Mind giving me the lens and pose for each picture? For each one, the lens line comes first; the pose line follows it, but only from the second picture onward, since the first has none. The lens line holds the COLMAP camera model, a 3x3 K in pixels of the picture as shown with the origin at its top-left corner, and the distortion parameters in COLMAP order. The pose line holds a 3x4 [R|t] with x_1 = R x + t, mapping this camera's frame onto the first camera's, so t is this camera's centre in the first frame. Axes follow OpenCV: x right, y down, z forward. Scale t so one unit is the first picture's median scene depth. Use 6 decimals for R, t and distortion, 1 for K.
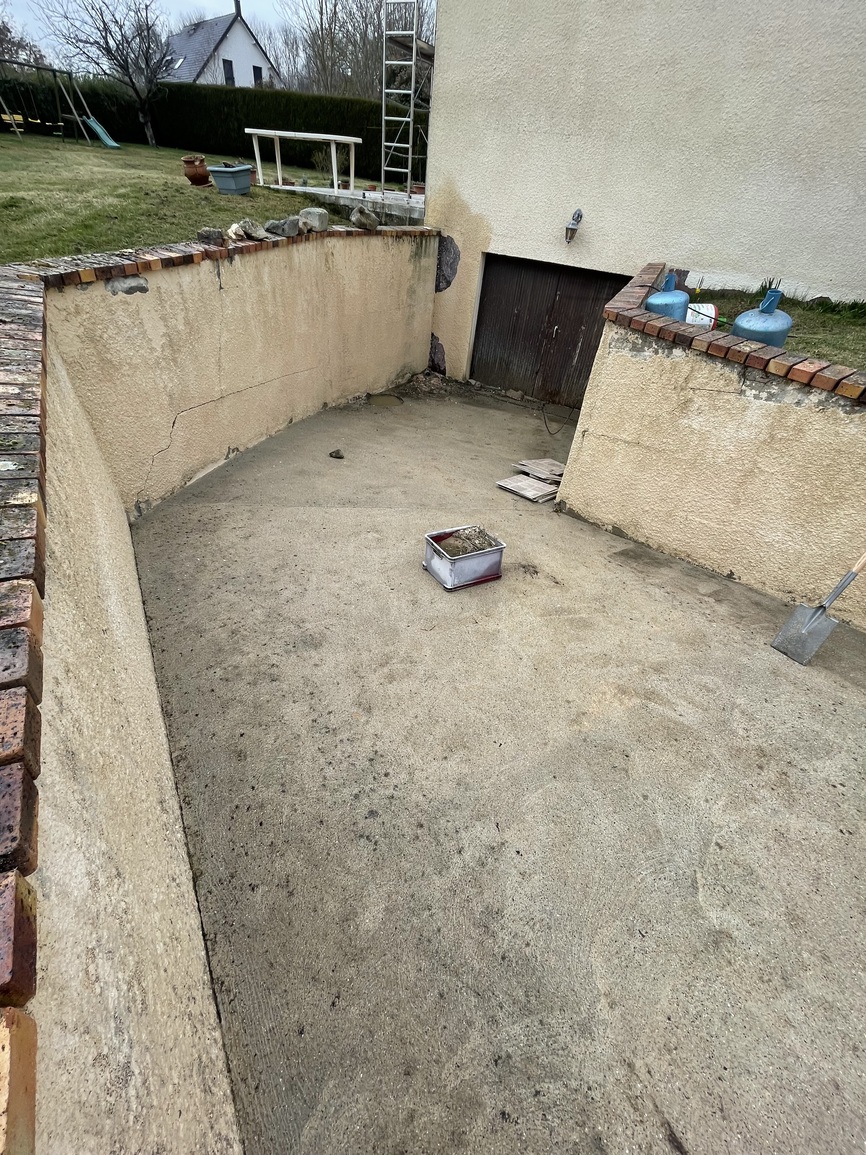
lens RADIAL K [[465.5, 0, 433.0], [0, 465.5, 577.5], [0, 0, 1]] dist [0.001172, -0.002158]
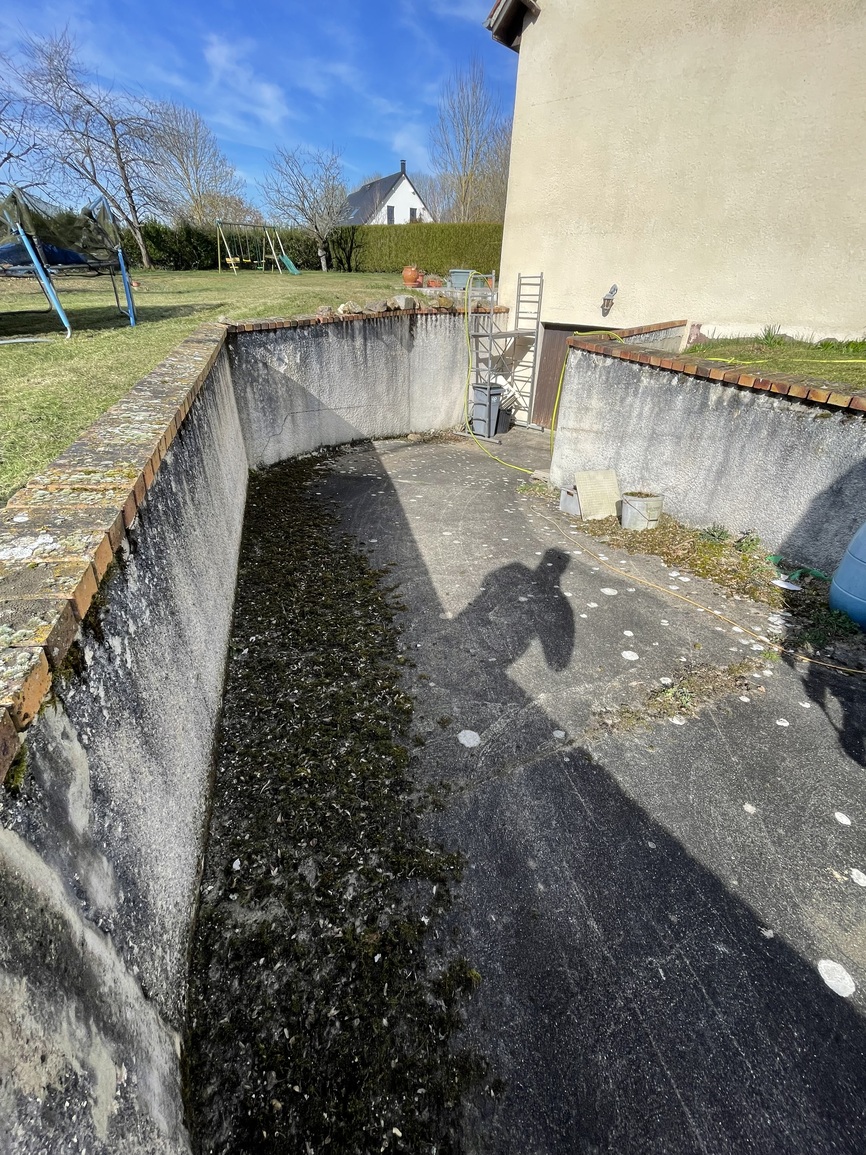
lens RADIAL K [[464.5, 0, 433.0], [0, 464.5, 577.5], [0, 0, 1]] dist [-0.000715, -0.000036]
pose [[0.970236, 0.072399, -0.231086, 0.064069], [-0.105523, 0.985299, -0.134351, 0.070004], [0.217962, 0.154737, 0.963612, -0.064536]]
